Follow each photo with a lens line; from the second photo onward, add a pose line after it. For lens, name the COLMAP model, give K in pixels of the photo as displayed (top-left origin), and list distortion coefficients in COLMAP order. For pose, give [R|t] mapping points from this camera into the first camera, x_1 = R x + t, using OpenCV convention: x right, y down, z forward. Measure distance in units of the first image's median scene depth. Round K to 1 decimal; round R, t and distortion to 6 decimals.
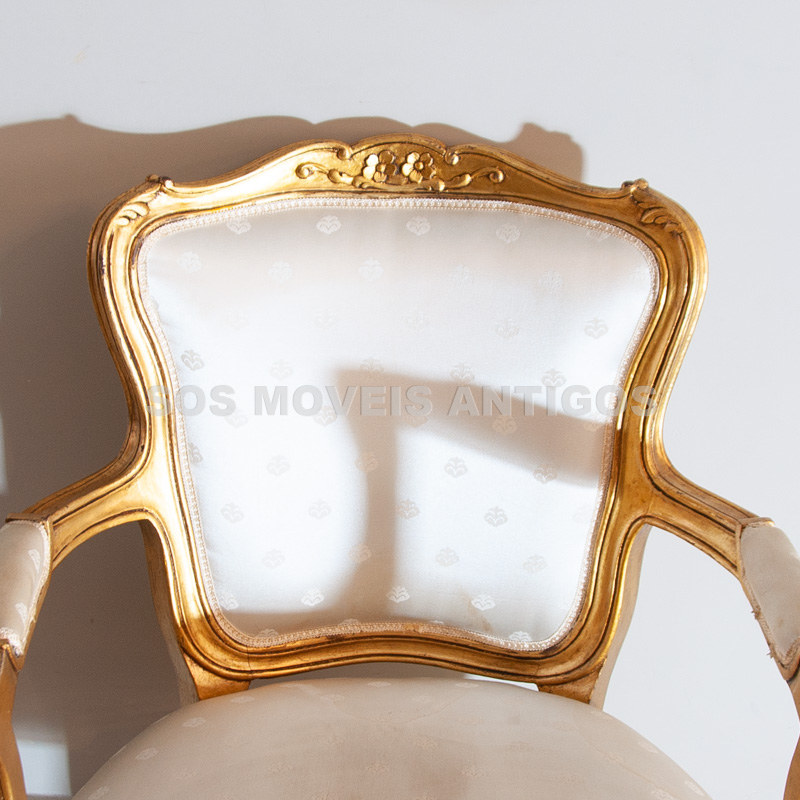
lens RADIAL K [[1766.4, 0, 377.6], [0, 1766.4, 399.2], [0, 0, 1]] dist [-0.143626, 0.141383]
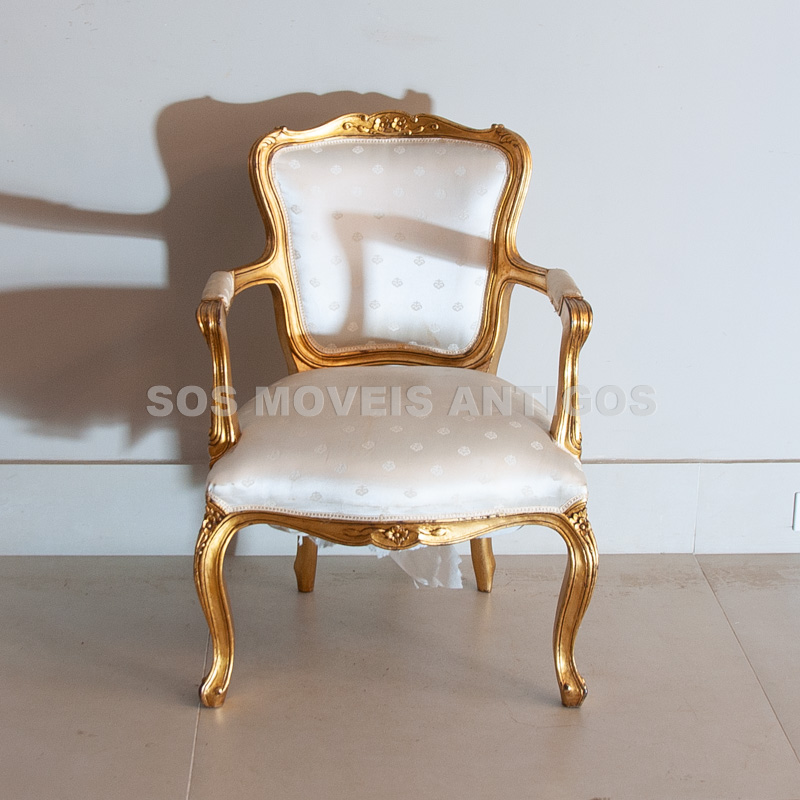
lens RADIAL K [[1645.3, 0, 375.9], [0, 1645.3, 333.4], [0, 0, 1]] dist [-0.076865, 0.001404]
pose [[0.999643, -0.018618, -0.019174, 0.028569], [0.015629, 0.989204, -0.145707, 0.416896], [0.021680, 0.145356, 0.989142, -0.959178]]
